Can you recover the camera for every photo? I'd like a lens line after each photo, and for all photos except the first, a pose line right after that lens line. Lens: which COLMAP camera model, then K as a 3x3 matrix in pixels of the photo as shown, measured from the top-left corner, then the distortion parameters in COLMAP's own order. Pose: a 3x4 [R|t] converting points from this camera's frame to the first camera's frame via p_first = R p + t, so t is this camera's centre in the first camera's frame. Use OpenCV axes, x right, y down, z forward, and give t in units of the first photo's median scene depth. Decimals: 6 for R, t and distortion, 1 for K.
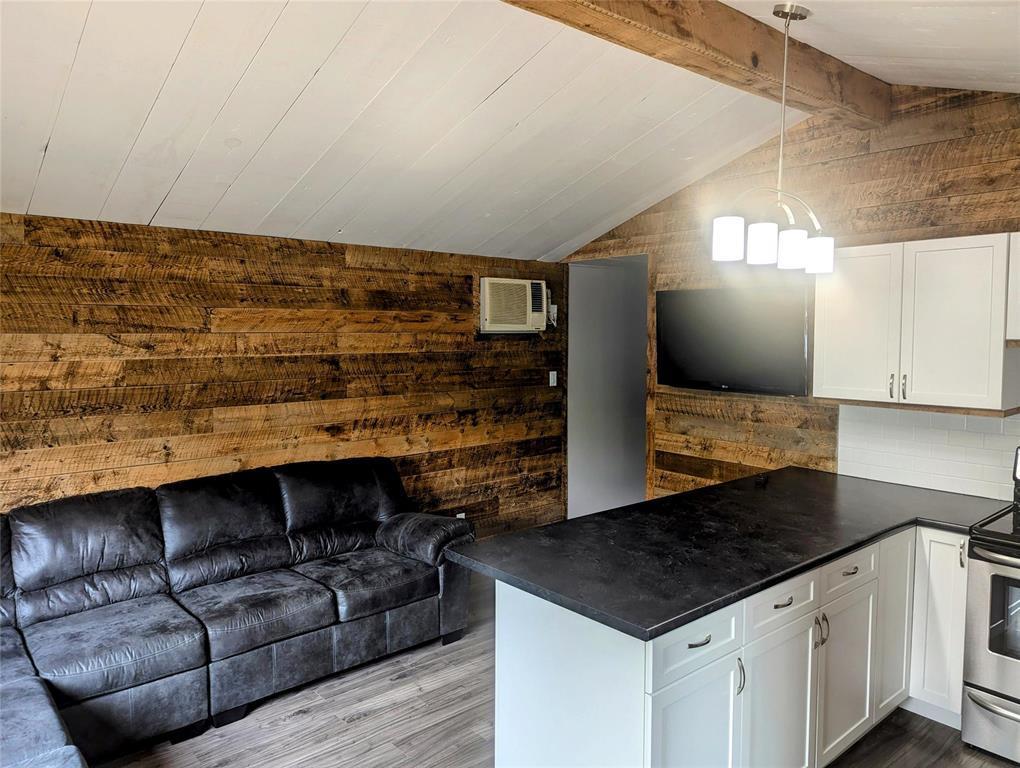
lens RADIAL K [[720.3, 0, 510.4], [0, 720.3, 381.5], [0, 0, 1]] dist [0.010199, -0.000724]
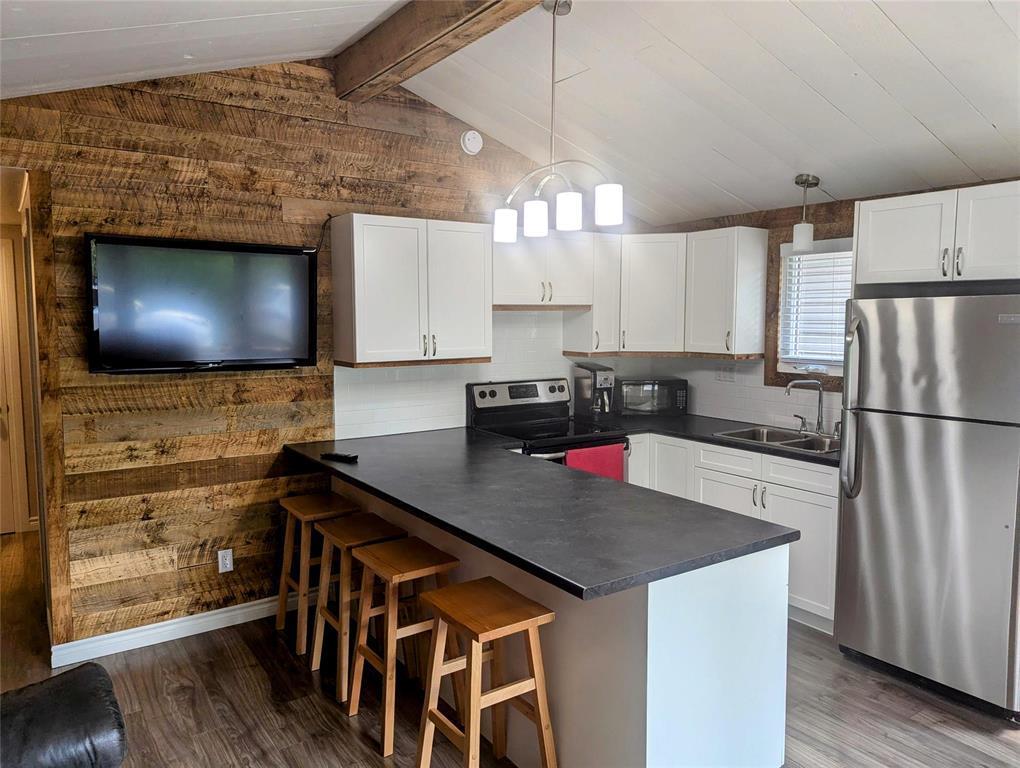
lens RADIAL K [[720.3, 0, 510.7], [0, 720.3, 380.6], [0, 0, 1]] dist [0.010199, -0.000724]
pose [[0.089178, -0.091926, 0.991765, -0.488489], [0.072169, 0.993711, 0.085617, -0.021466], [-0.993398, 0.063939, 0.095251, 0.630031]]
